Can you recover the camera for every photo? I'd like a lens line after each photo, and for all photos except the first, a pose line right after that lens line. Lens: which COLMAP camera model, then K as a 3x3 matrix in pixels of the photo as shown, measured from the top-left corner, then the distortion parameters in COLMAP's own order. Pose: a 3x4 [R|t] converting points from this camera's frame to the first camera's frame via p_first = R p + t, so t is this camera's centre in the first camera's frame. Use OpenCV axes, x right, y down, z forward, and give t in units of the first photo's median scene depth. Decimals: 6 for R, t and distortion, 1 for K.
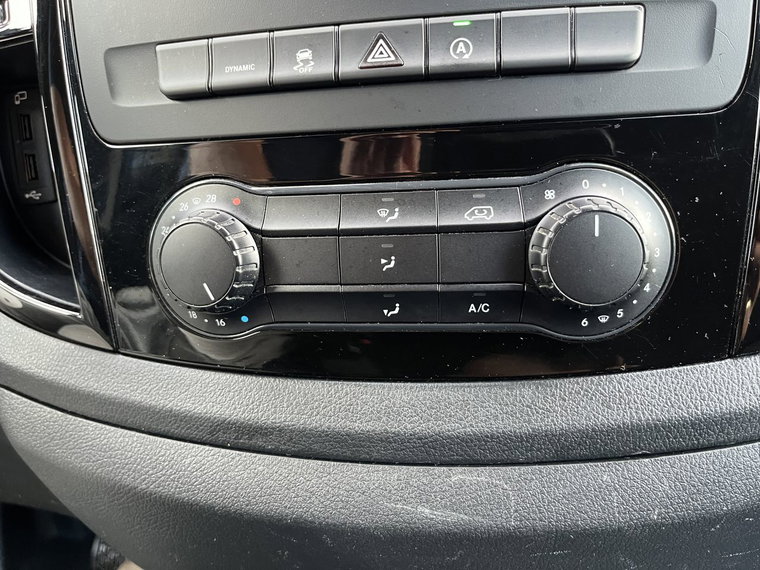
lens RADIAL K [[608.4, 0, 382.5], [0, 608.4, 286.9], [0, 0, 1]] dist [0.062051, -0.101436]
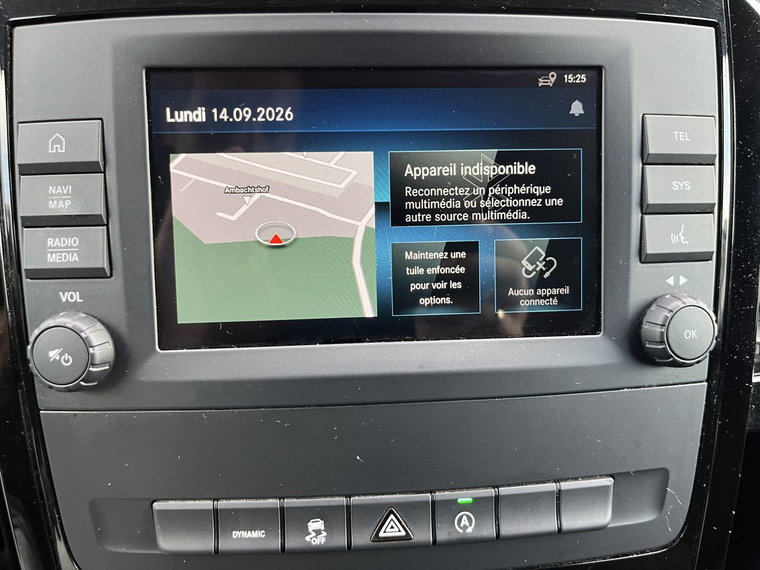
lens RADIAL K [[608.4, 0, 387.3], [0, 608.4, 279.4], [0, 0, 1]] dist [0.062051, -0.101436]
pose [[0.971446, -0.030726, 0.235262, -0.249609], [0.014548, 0.997427, 0.070193, -0.892370], [-0.236814, -0.064766, 0.969394, -0.006938]]
